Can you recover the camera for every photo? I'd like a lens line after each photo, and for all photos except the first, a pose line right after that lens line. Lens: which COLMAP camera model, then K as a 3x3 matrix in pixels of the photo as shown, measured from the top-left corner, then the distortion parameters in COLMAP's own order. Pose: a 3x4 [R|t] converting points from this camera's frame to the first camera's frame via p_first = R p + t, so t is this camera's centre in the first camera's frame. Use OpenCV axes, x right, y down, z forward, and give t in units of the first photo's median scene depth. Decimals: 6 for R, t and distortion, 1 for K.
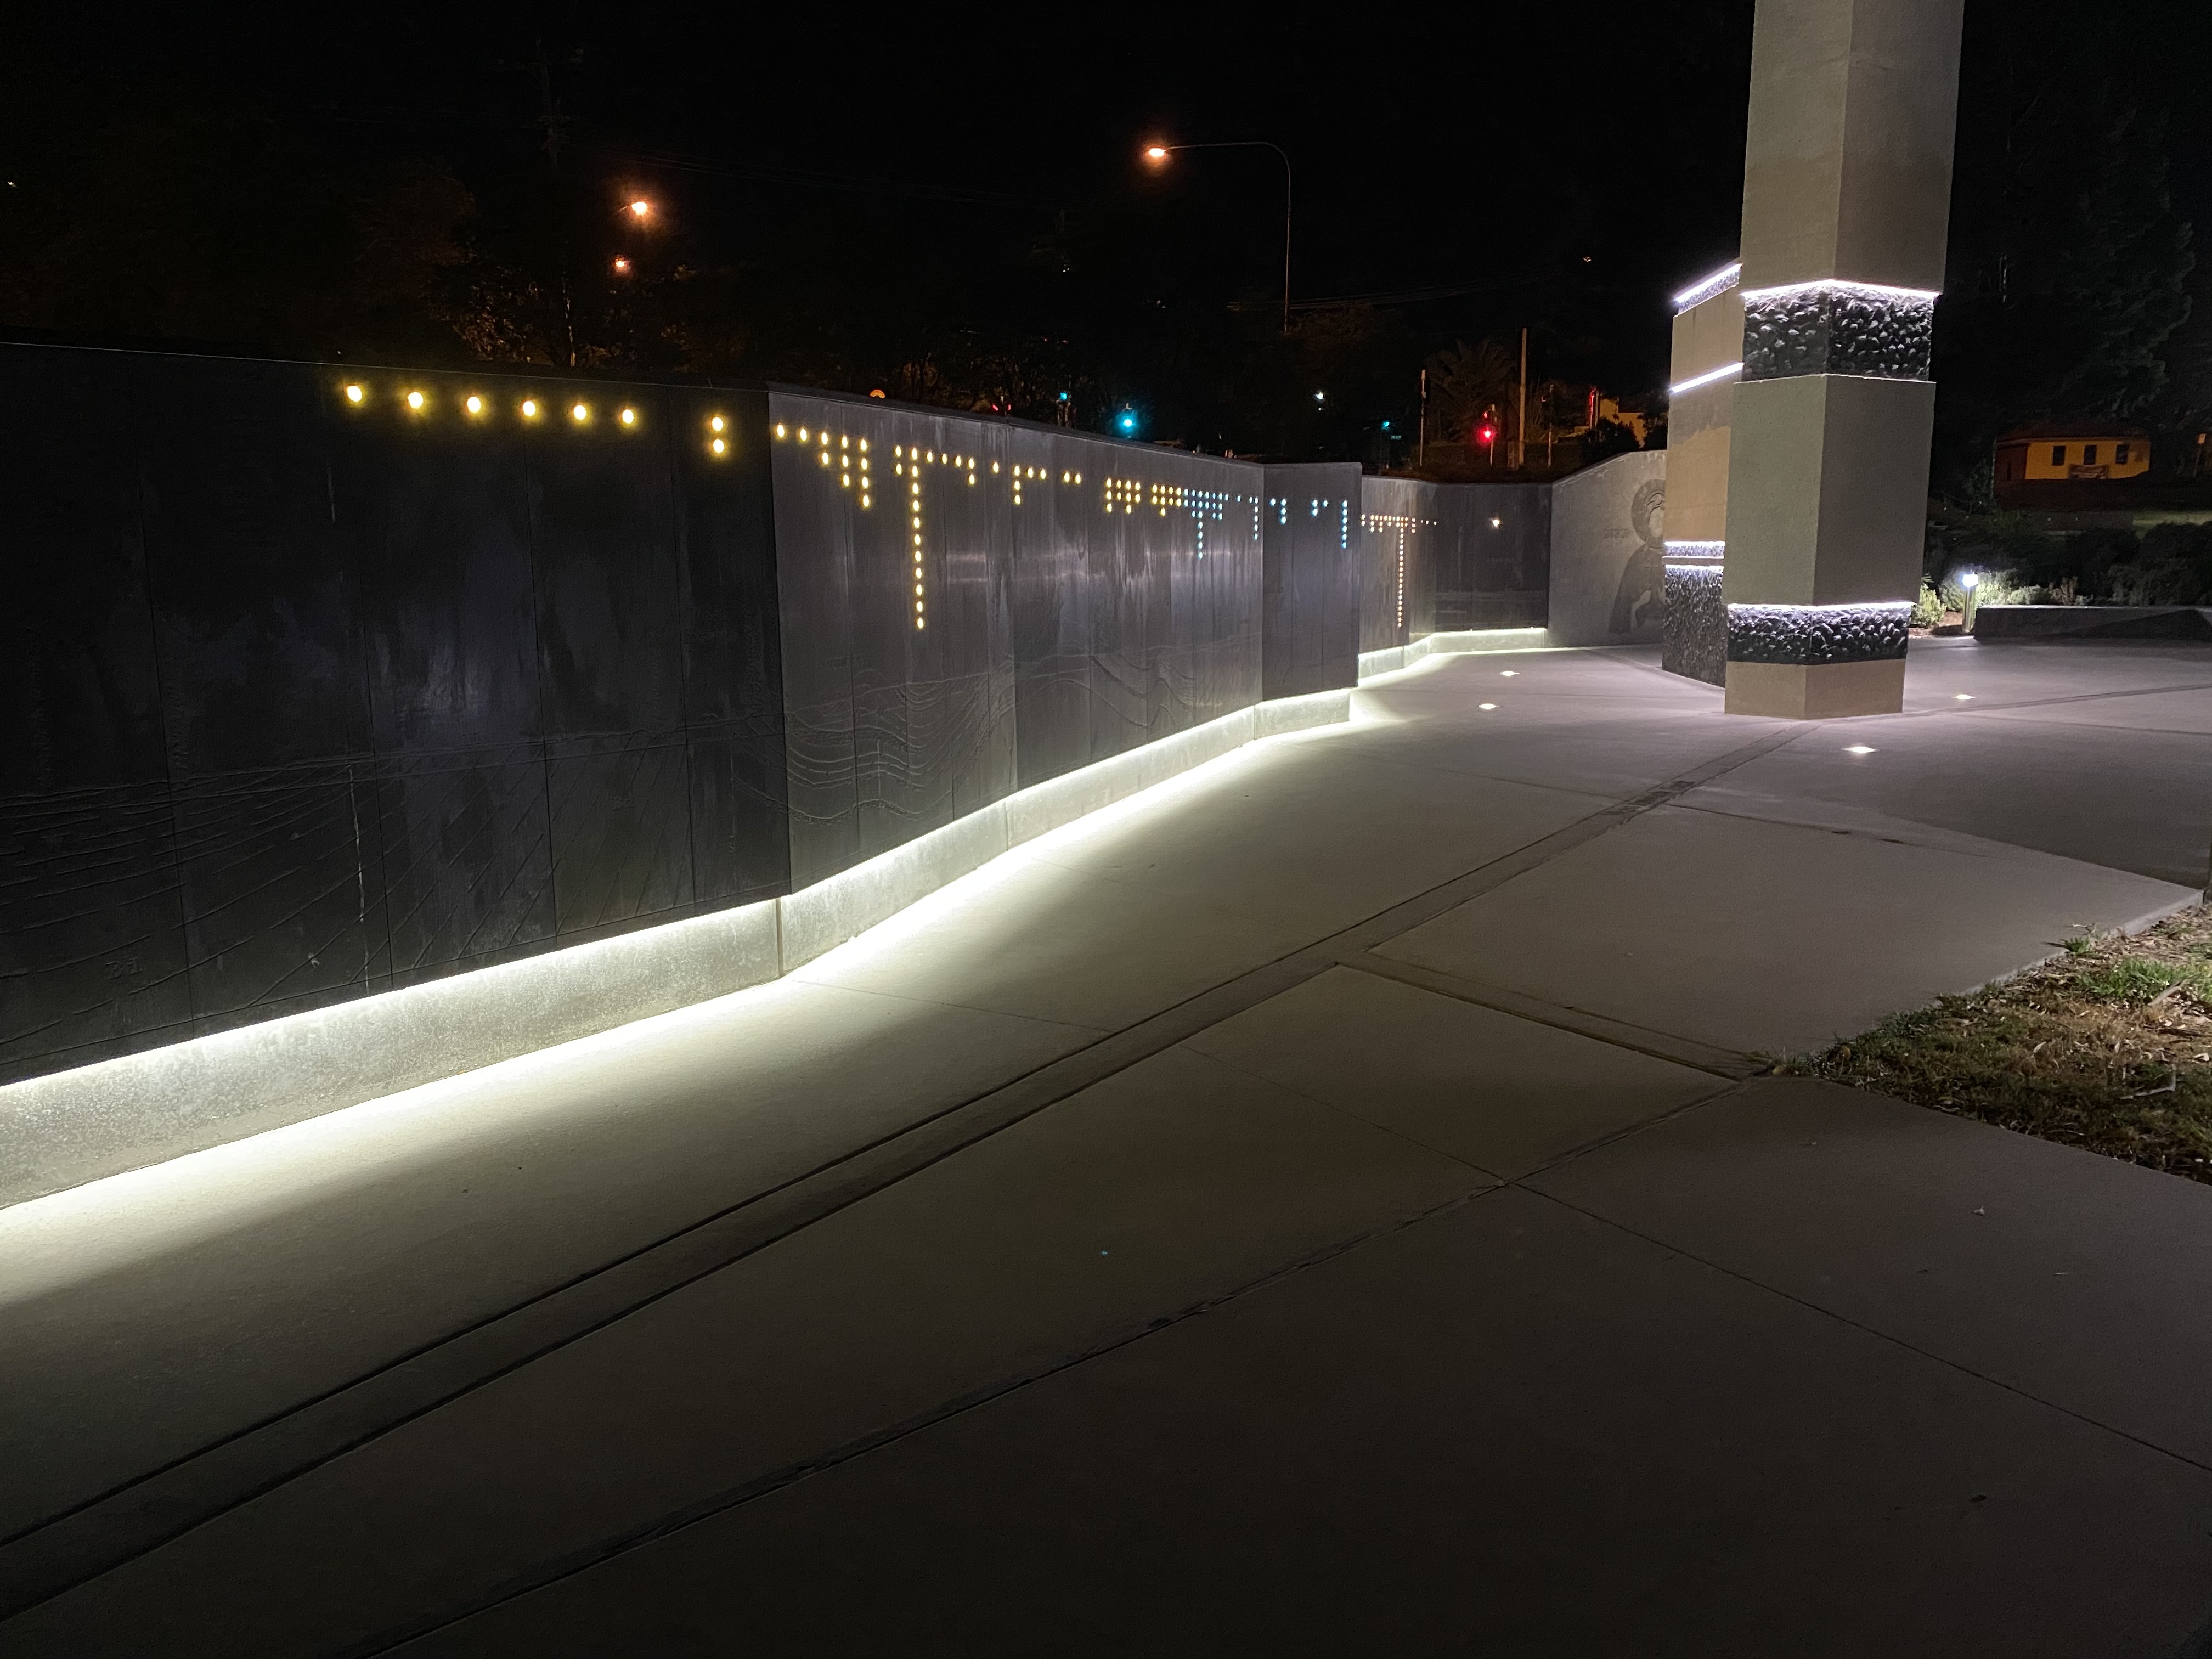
lens RADIAL K [[1681.2, 0, 1106.0], [0, 1681.2, 829.4], [0, 0, 1]] dist [0.062681, -0.074885]
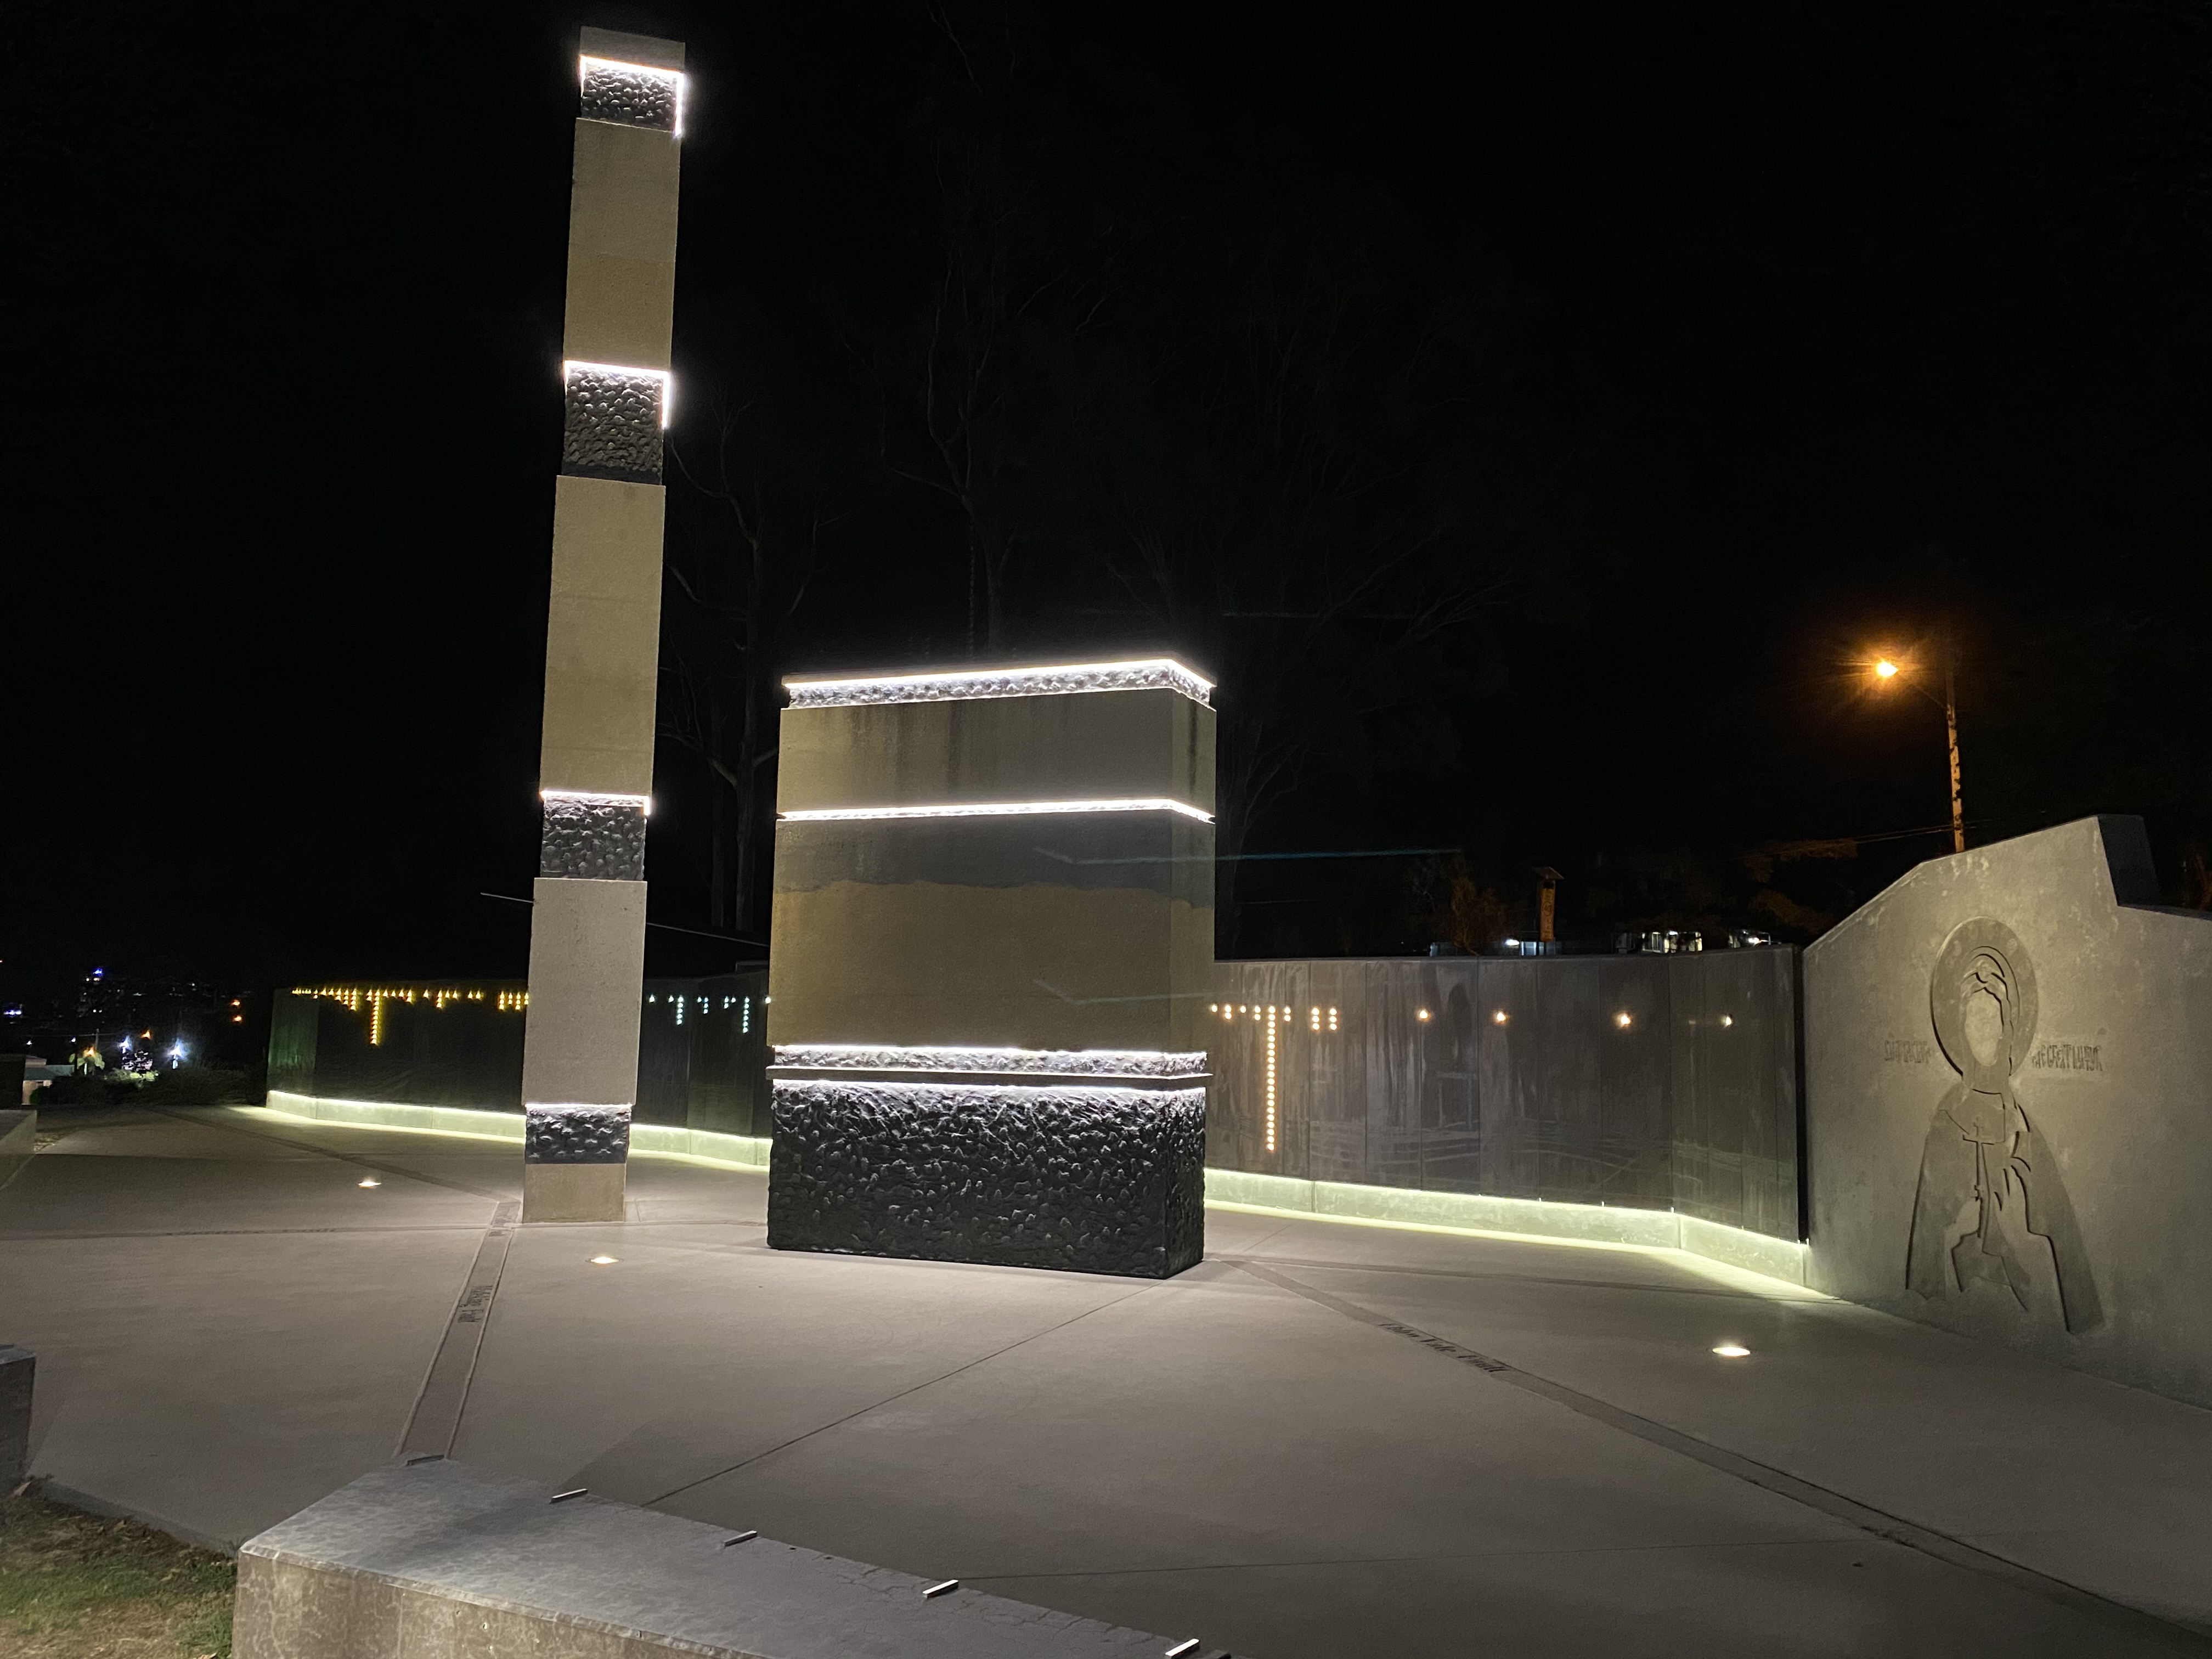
lens RADIAL K [[1681.2, 0, 1103.5], [0, 1681.2, 815.4], [0, 0, 1]] dist [0.062681, -0.074885]
pose [[-0.286858, -0.109533, -0.951691, 1.305881], [-0.174282, 0.982830, -0.060585, -0.290507], [0.941986, 0.148484, -0.301022, 1.569725]]
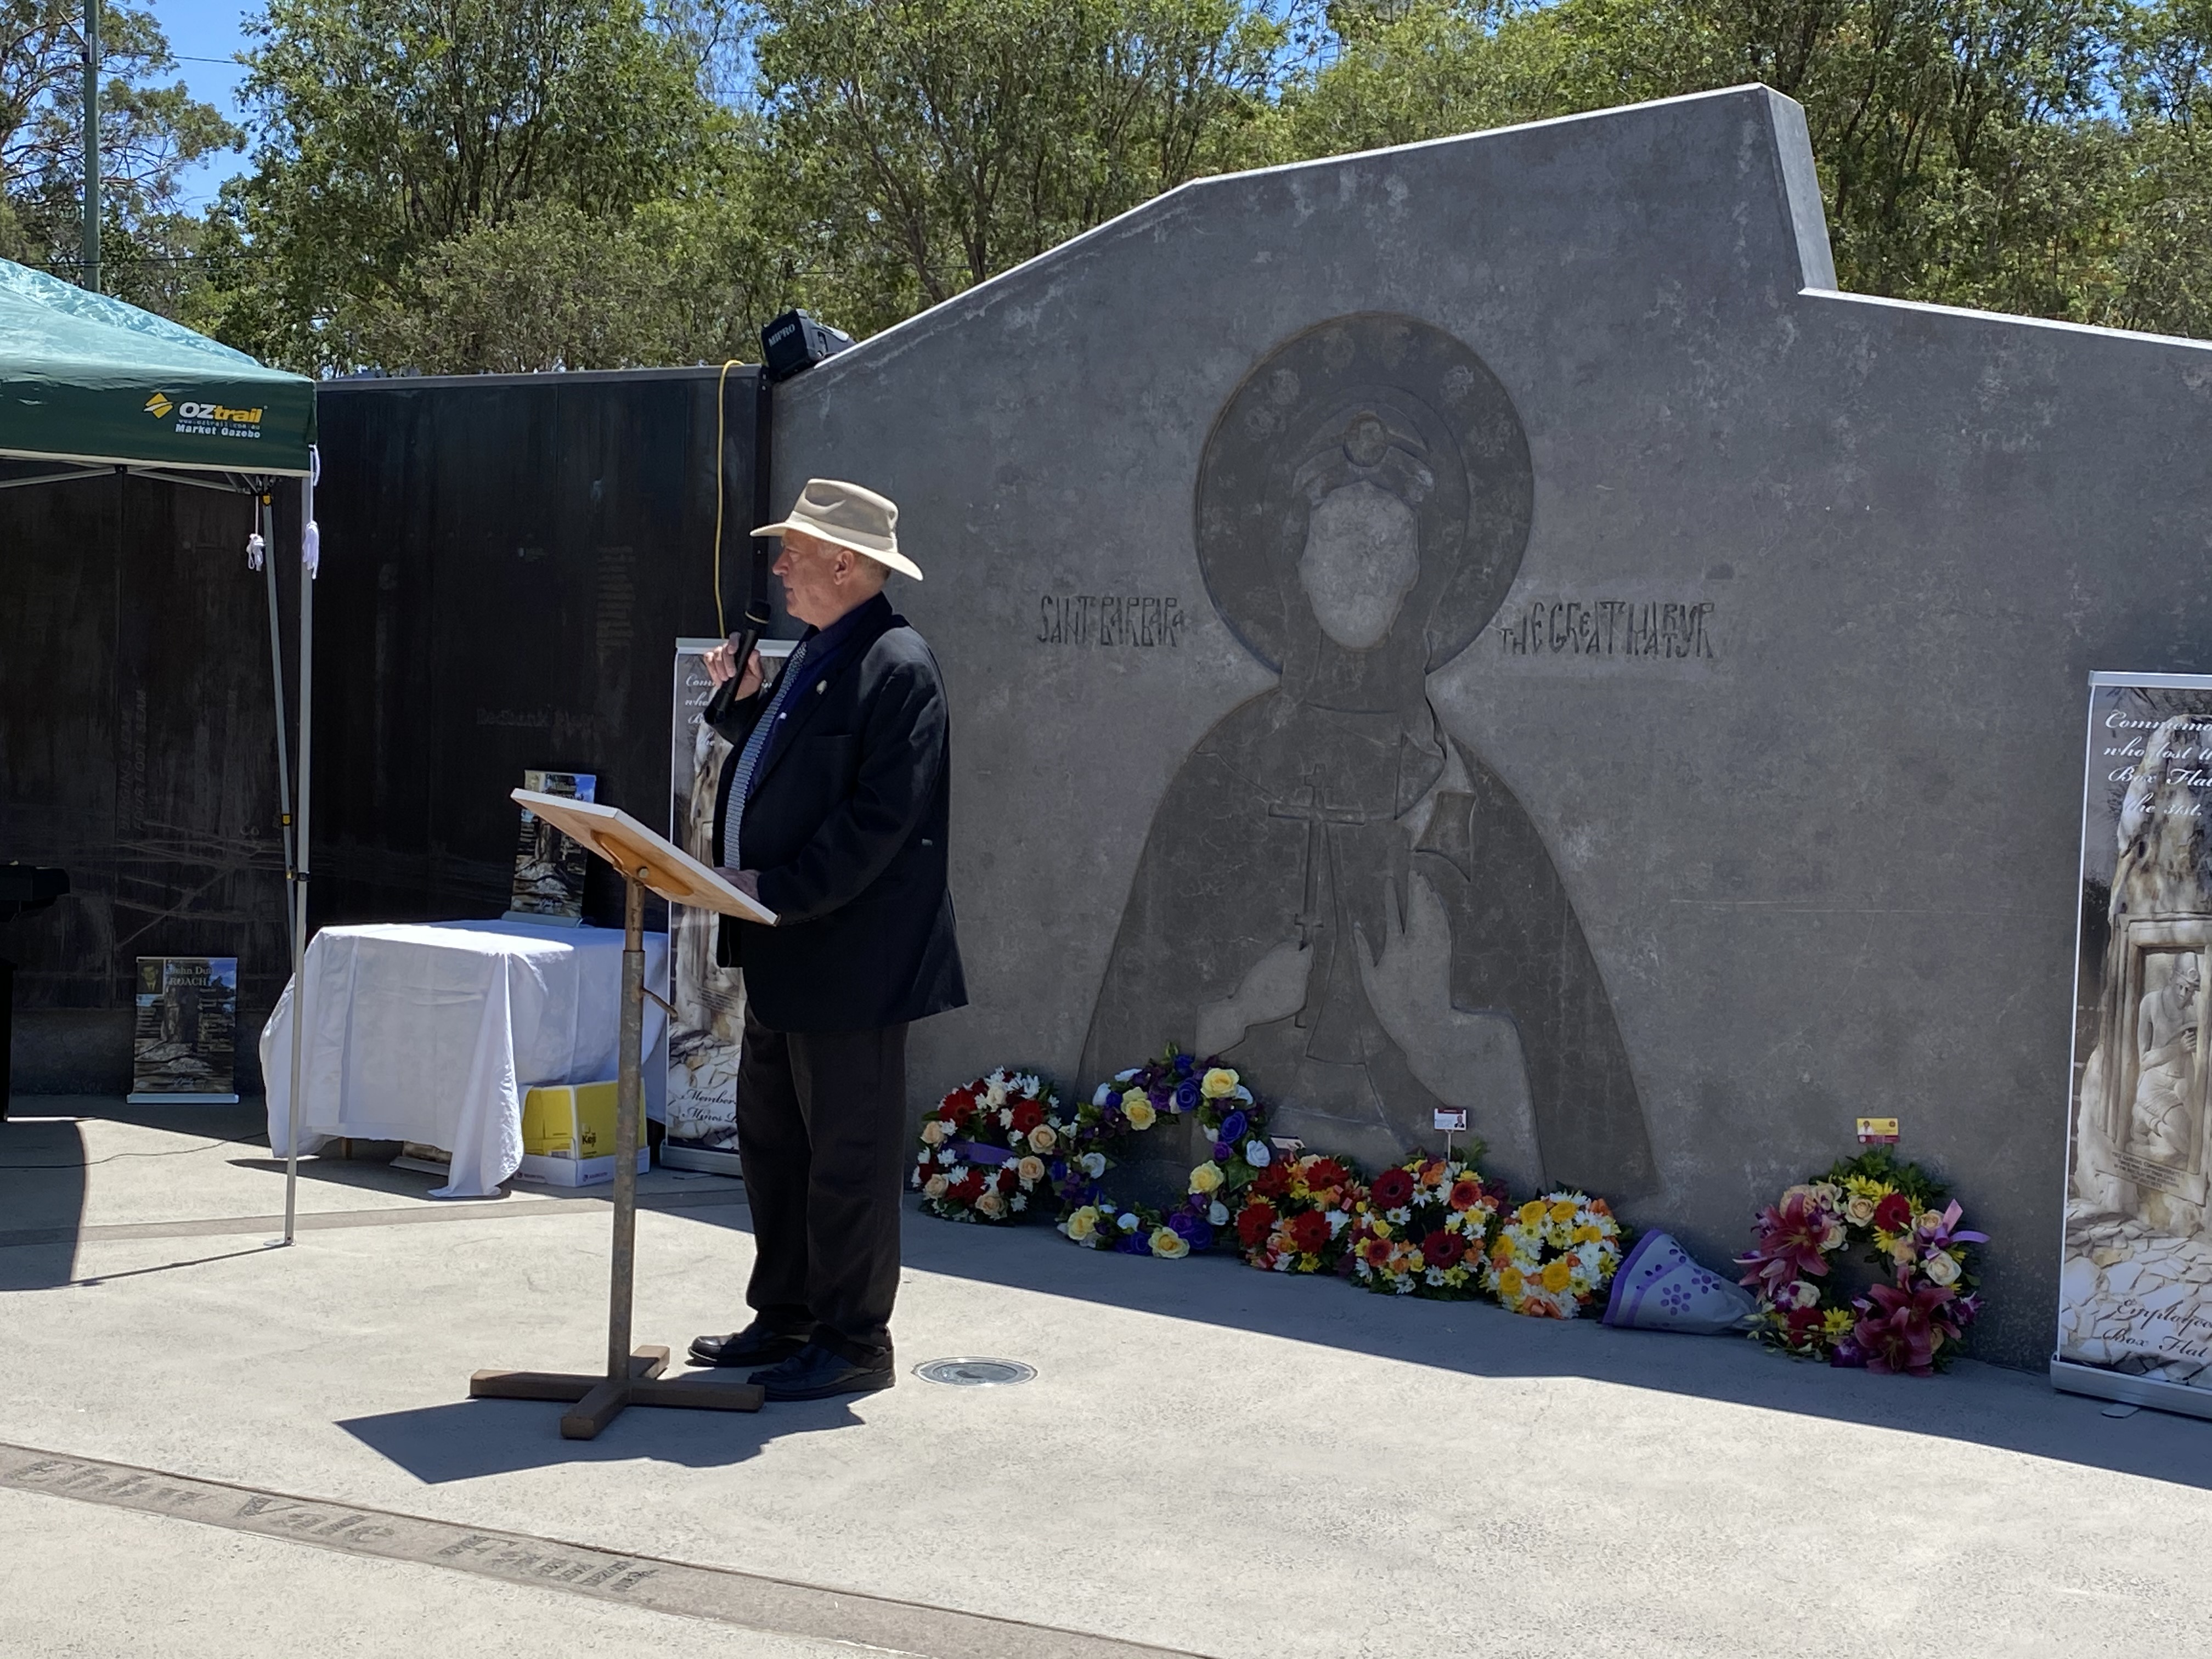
lens RADIAL K [[2963.0, 0, 1093.2], [0, 2963.0, 824.2], [0, 0, 1]] dist [0.103378, 0.000000]
pose [[0.535466, 0.069035, -0.841731, 0.971921], [-0.176123, 0.983869, -0.031347, -0.240690], [0.825989, 0.165033, 0.538987, 1.397150]]
